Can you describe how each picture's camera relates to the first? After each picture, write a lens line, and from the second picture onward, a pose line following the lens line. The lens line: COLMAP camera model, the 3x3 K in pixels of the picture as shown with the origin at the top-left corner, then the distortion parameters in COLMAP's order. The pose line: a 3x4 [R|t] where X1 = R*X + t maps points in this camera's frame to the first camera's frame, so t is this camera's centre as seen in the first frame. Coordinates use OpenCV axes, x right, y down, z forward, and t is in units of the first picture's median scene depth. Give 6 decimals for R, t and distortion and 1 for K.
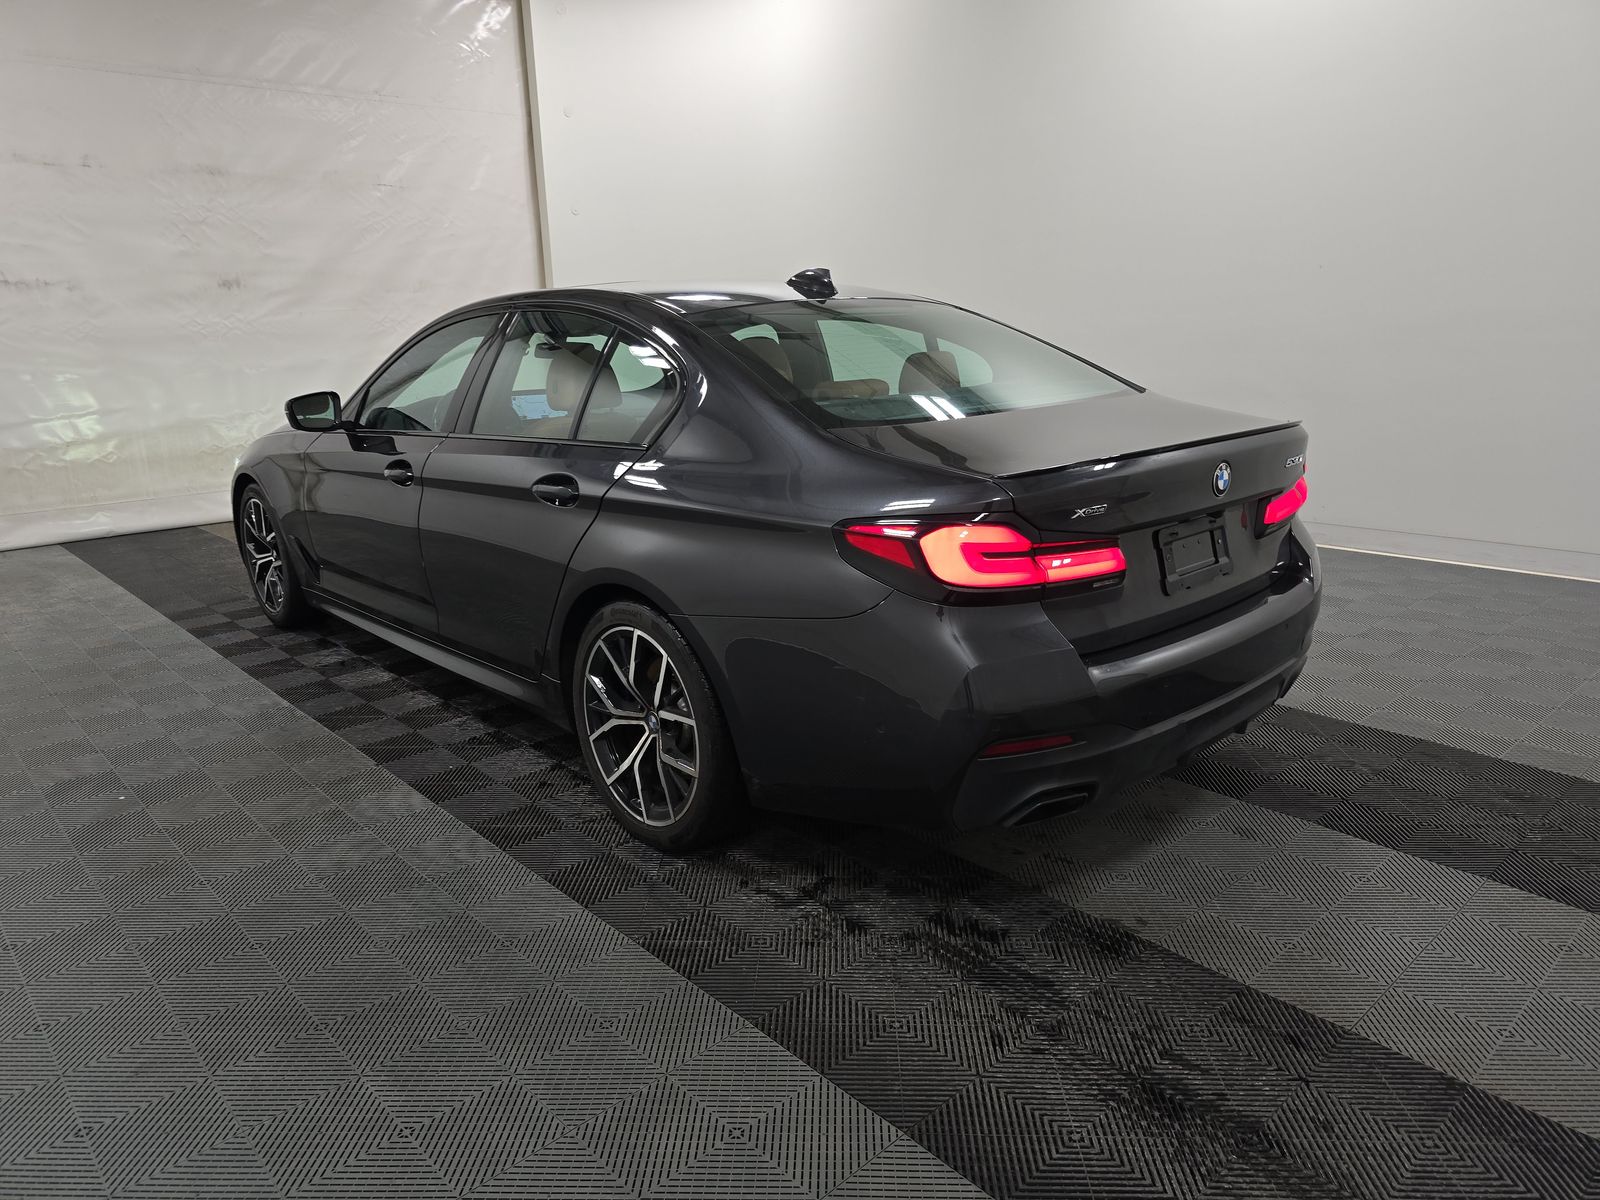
lens RADIAL K [[1070.2, 0, 800.0], [0, 1070.2, 600.0], [0, 0, 1]] dist [-0.001251, -0.001992]
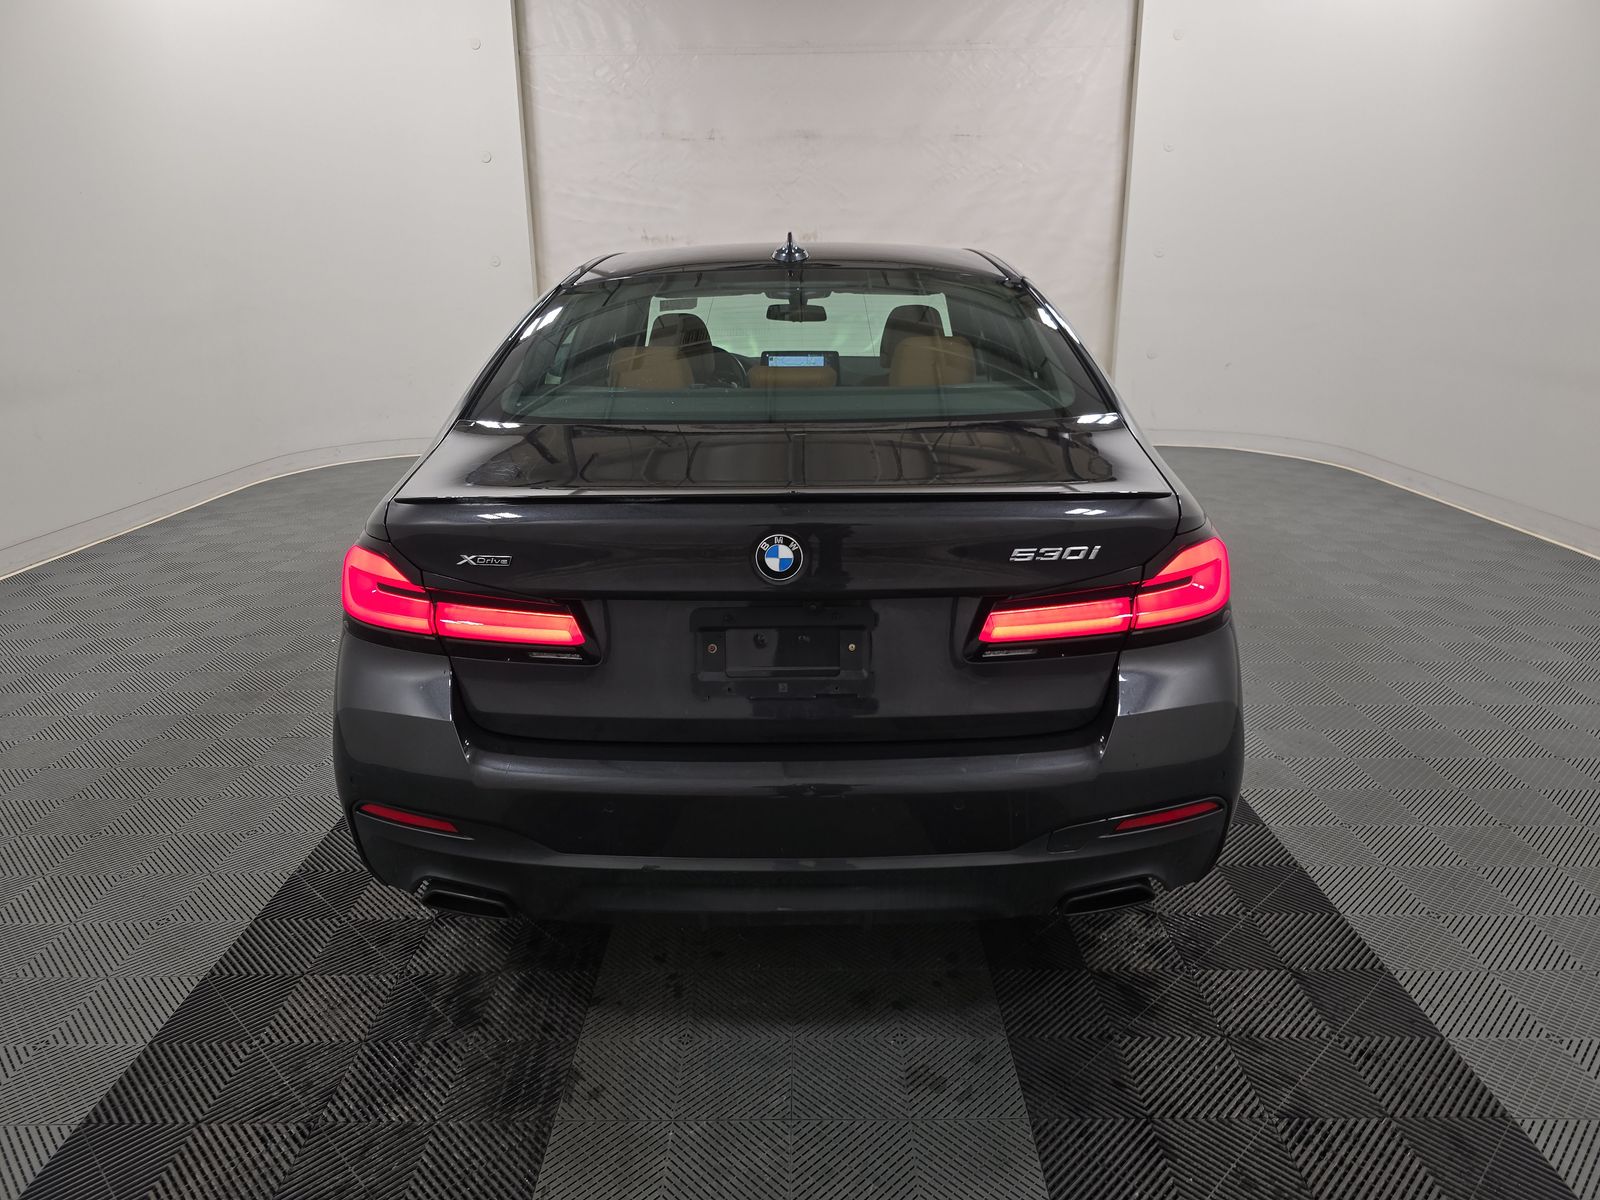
lens RADIAL K [[1091.6, 0, 812.0], [0, 1091.6, 591.3], [0, 0, 1]] dist [0.001369, -0.001354]
pose [[0.732943, 0.203391, -0.649174, 0.848686], [-0.177780, 0.978365, 0.105808, -0.164732], [0.656650, 0.037859, 0.753245, 0.472683]]
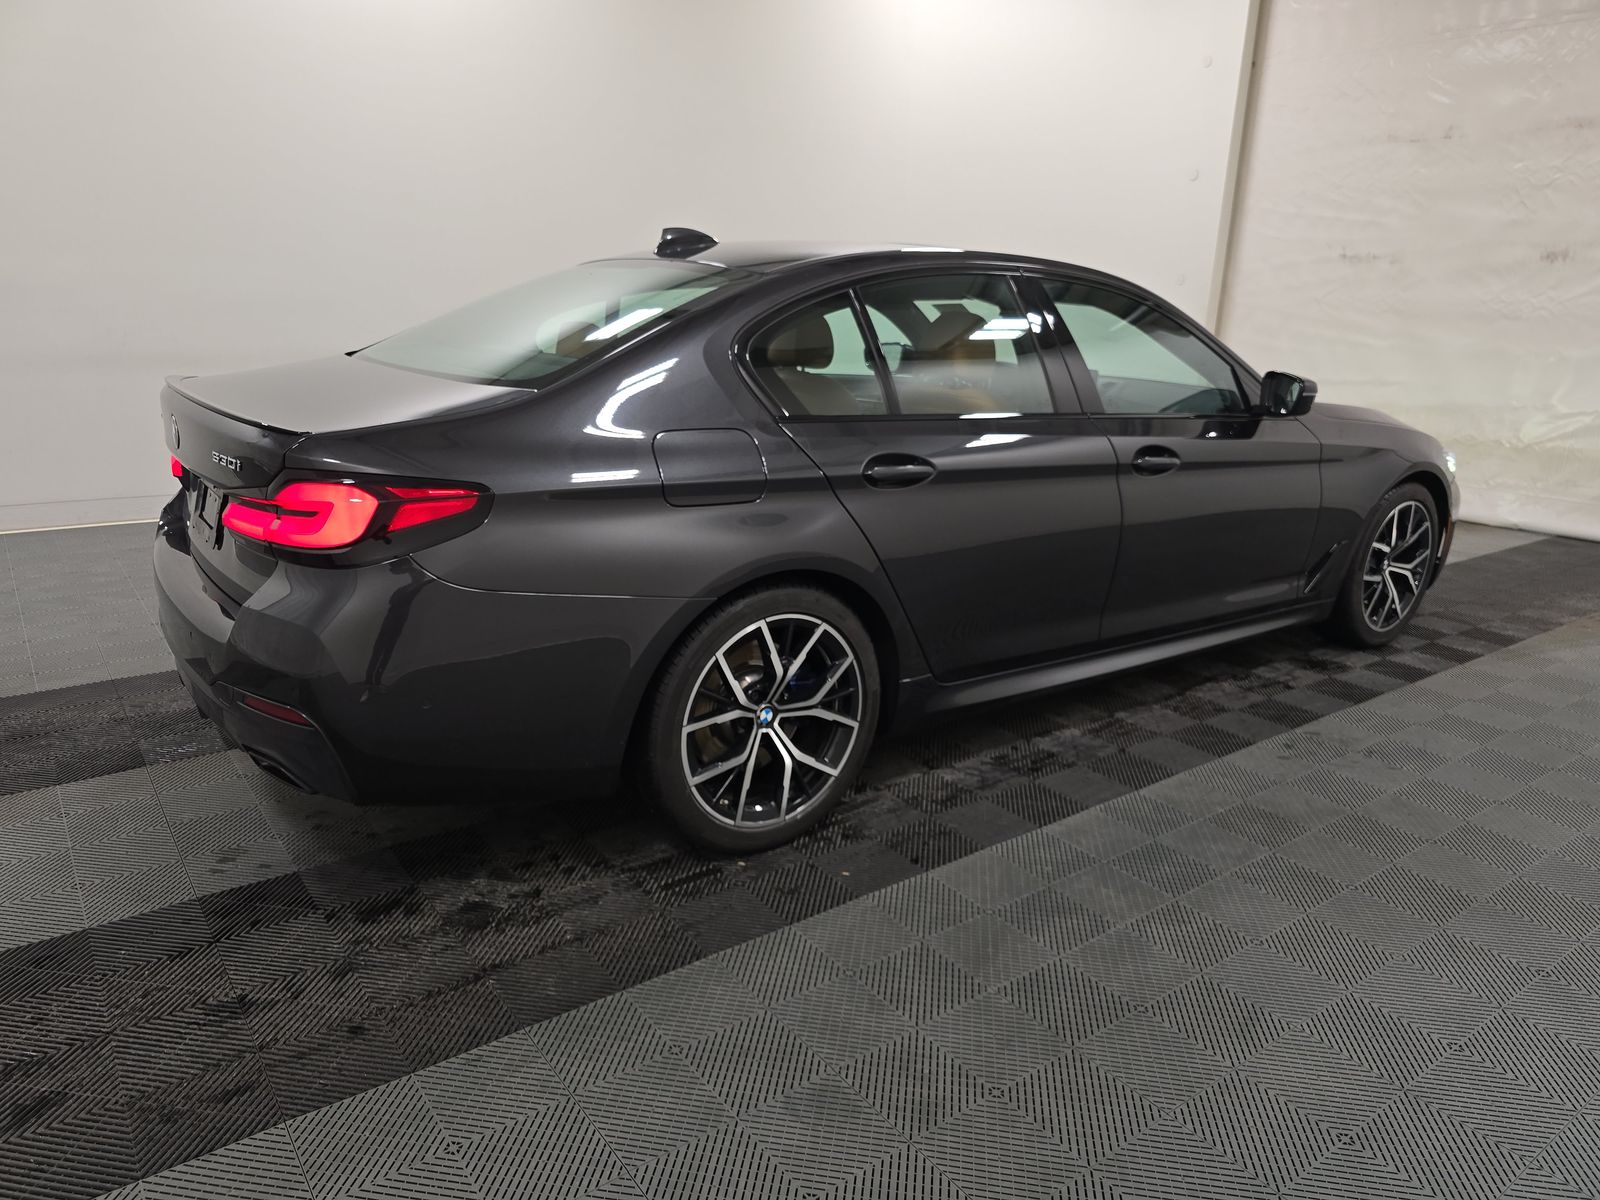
lens RADIAL K [[1086.1, 0, 795.7], [0, 1086.1, 597.6], [0, 0, 1]] dist [-0.007954, -0.004474]
pose [[-0.118597, 0.285288, -0.951076, 1.316931], [-0.273465, 0.911409, 0.307490, -0.439273], [0.954542, 0.296554, -0.030074, 1.591397]]
